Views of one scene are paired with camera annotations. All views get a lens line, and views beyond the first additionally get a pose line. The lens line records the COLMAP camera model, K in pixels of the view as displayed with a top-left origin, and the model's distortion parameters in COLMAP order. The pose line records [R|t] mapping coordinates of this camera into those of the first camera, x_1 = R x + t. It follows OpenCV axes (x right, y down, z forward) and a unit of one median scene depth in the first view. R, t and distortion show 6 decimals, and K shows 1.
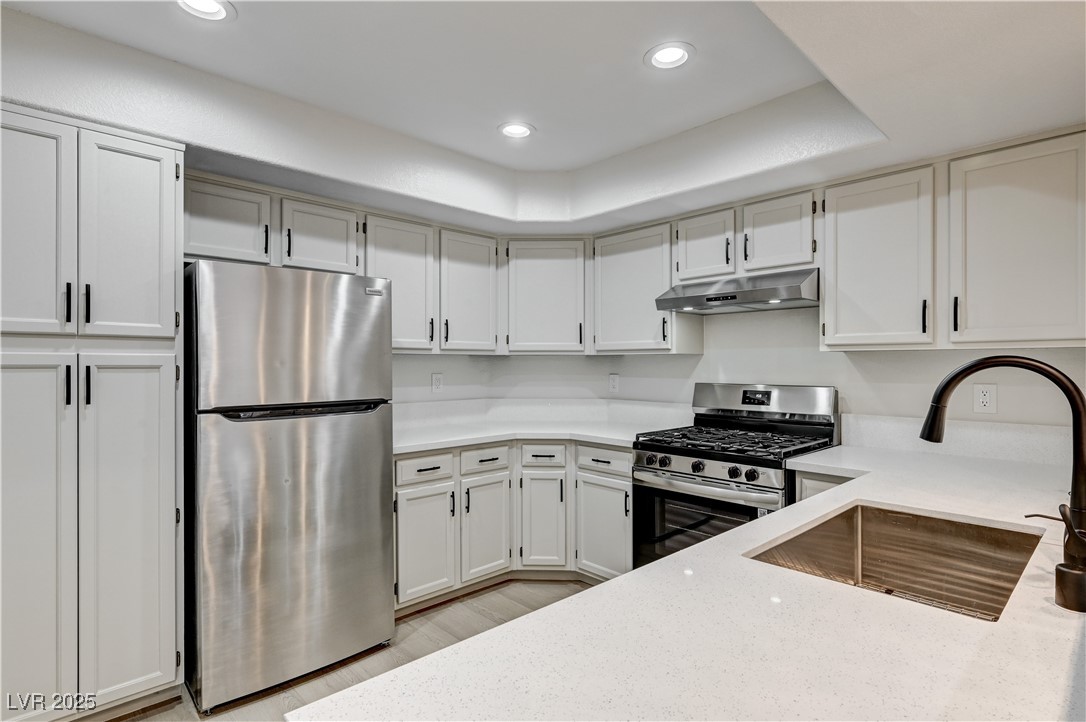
lens RADIAL K [[544.8, 0, 544.1], [0, 544.8, 365.0], [0, 0, 1]] dist [0.000323, 0.000049]
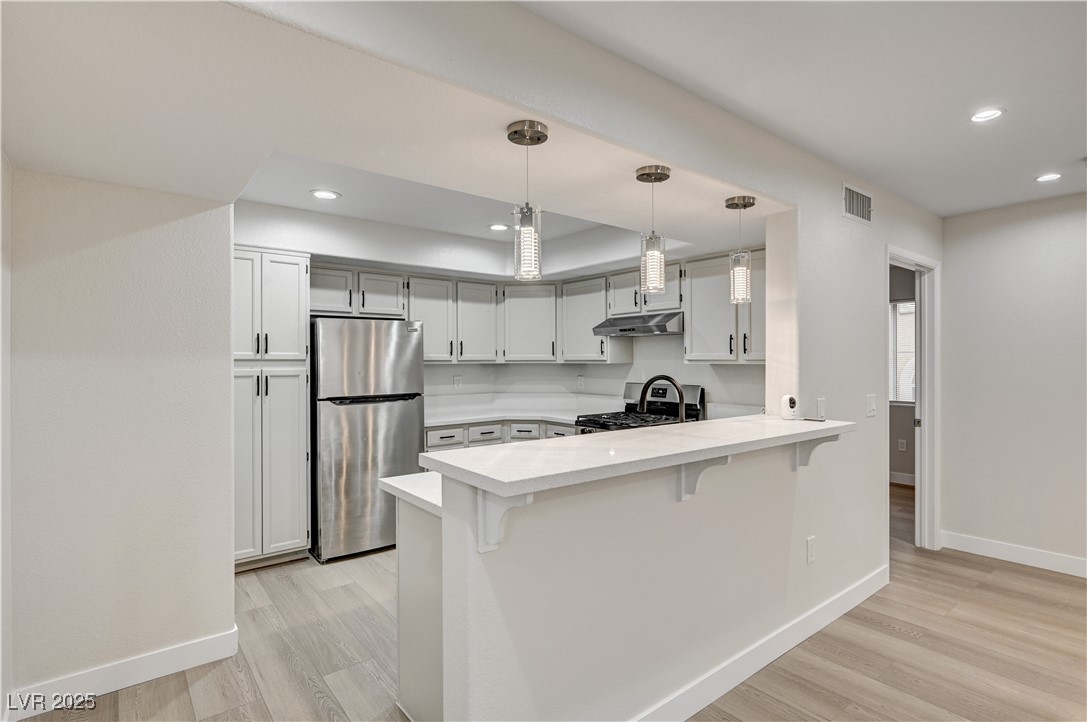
lens RADIAL K [[536.8, 0, 544.9], [0, 536.8, 359.8], [0, 0, 1]] dist [0.001219, 0.000221]
pose [[0.996521, -0.004068, -0.083241, 0.196339], [0.003926, 0.999991, -0.001871, -0.030437], [0.083248, 0.001537, 0.996528, -0.522443]]
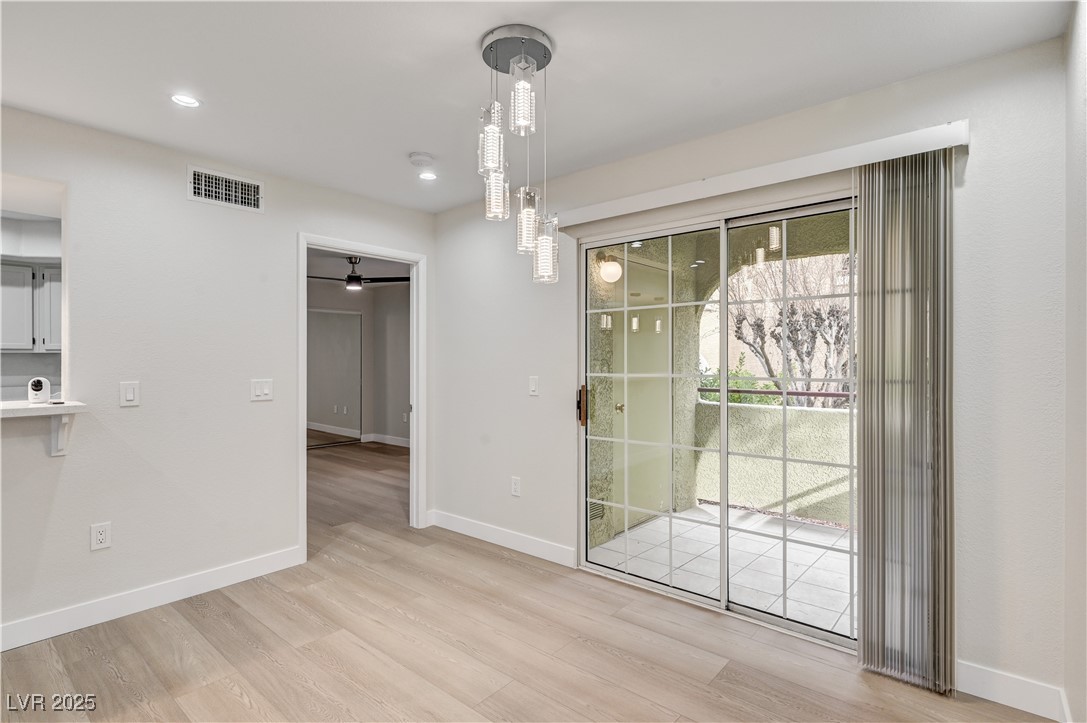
lens RADIAL K [[531.9, 0, 541.9], [0, 531.9, 358.3], [0, 0, 1]] dist [0.001141, -0.000111]
pose [[0.994182, -0.002933, 0.107673, 1.223206], [0.003196, 0.999992, -0.002275, 0.002487], [-0.107666, 0.002606, 0.994184, -0.530810]]
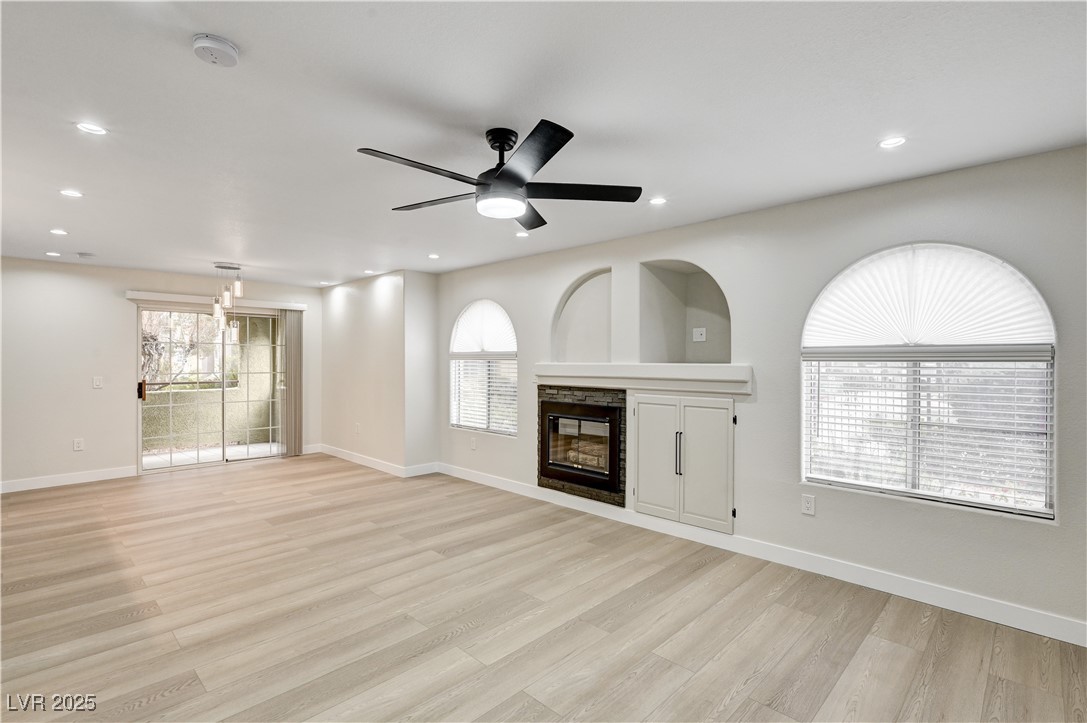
lens RADIAL K [[513.2, 0, 551.3], [0, 513.2, 362.7], [0, 0, 1]] dist [-0.000595, -0.000038]
pose [[-0.047070, -0.005766, 0.998875, -0.740753], [0.000701, 0.999983, 0.005805, -0.025807], [-0.998891, 0.000973, -0.047066, -1.004876]]
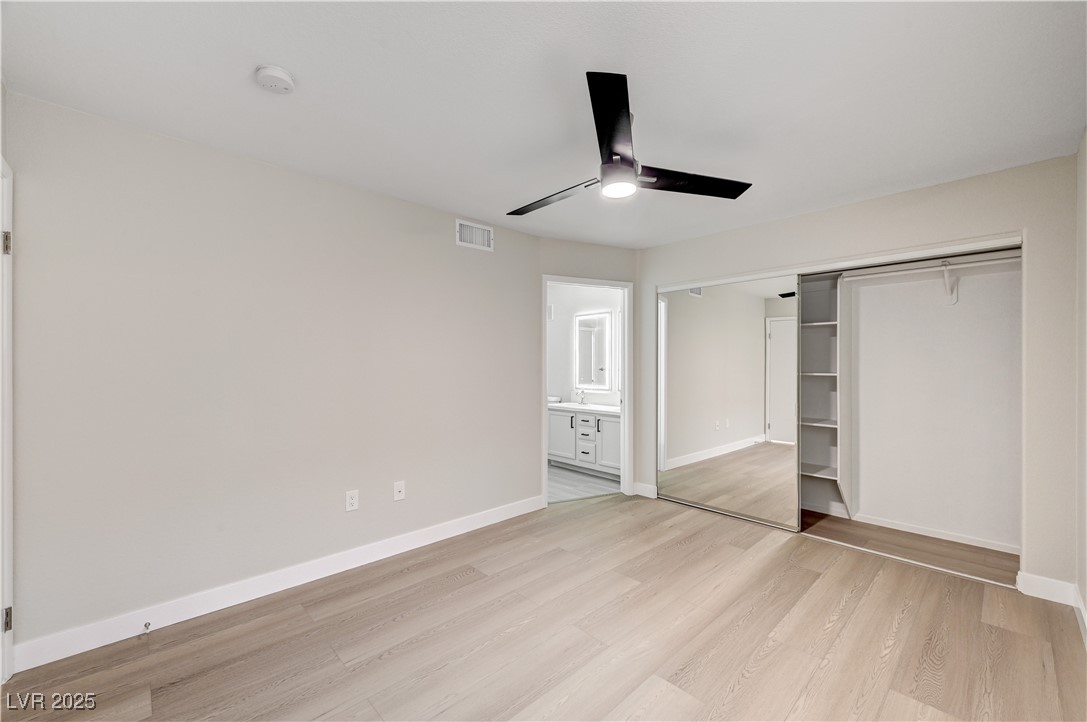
lens RADIAL K [[438.7, 0, 548.8], [0, 438.7, 359.7], [0, 0, 1]] dist [0.001623, 0.000335]
pose [[0.011805, -0.014601, -0.999824, 1.422448], [-0.001639, 0.999892, -0.014621, 0.006127], [0.999929, 0.001812, 0.011780, 1.470680]]
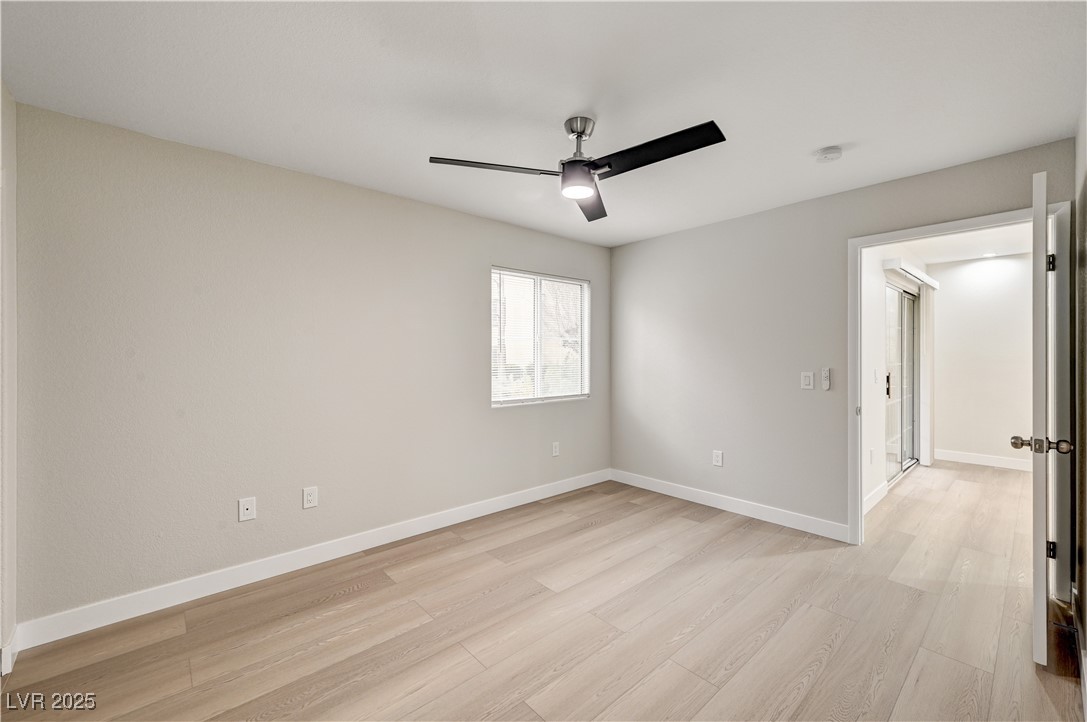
lens RADIAL K [[437.1, 0, 546.4], [0, 437.1, 355.9], [0, 0, 1]] dist [-0.000173, 0.000179]
pose [[0.029370, -0.000931, 0.999568, -0.019030], [0.002722, 0.999996, 0.000851, 0.000531], [-0.999565, 0.002696, 0.029372, 1.622730]]
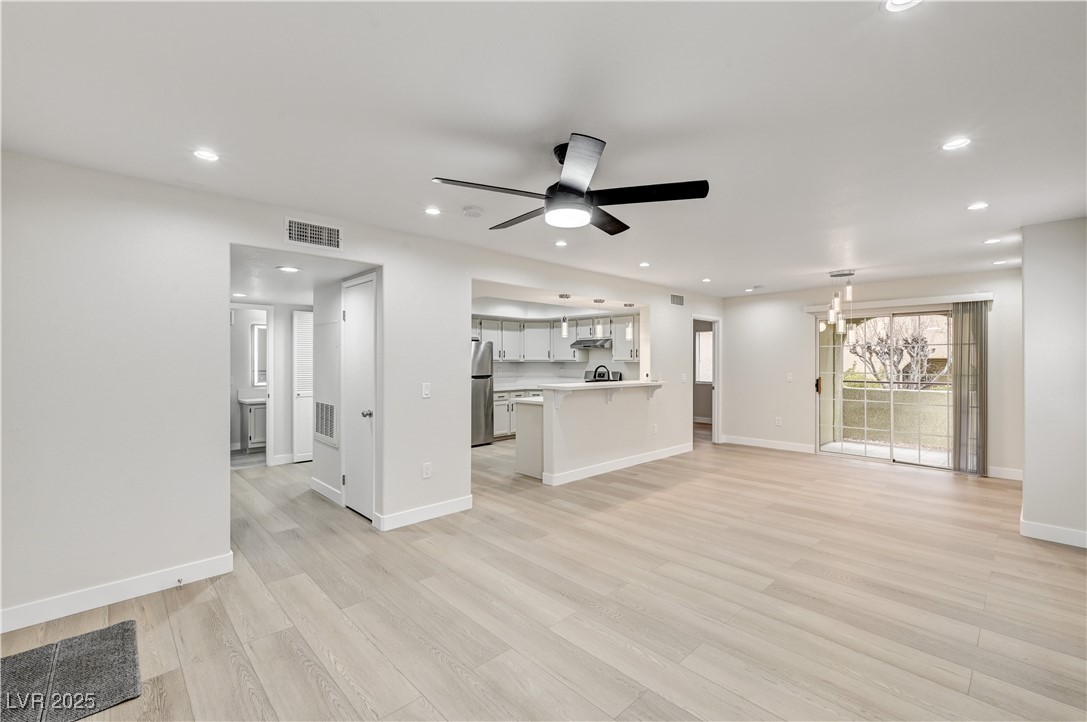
lens RADIAL K [[462.3, 0, 543.2], [0, 462.3, 359.2], [0, 0, 1]] dist [0.000837, 0.000300]
pose [[0.999999, -0.000817, 0.000626, 0.041683], [0.000820, 0.999987, -0.005001, -0.023542], [-0.000622, 0.005002, 0.999987, -1.758782]]
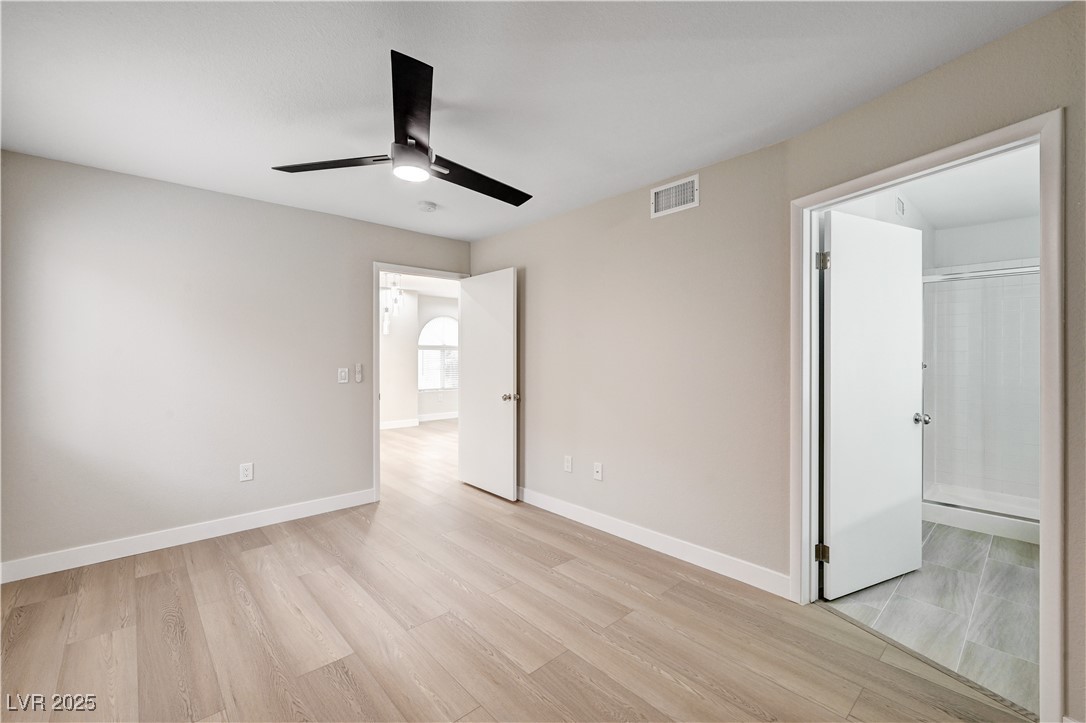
lens RADIAL K [[455.8, 0, 543.9], [0, 455.8, 354.2], [0, 0, 1]] dist [-0.001296, -0.000130]
pose [[-0.999843, -0.005909, 0.016690, 0.507618], [-0.005928, 0.999982, -0.001099, 0.003207], [-0.016683, -0.001198, -0.999860, 2.292649]]
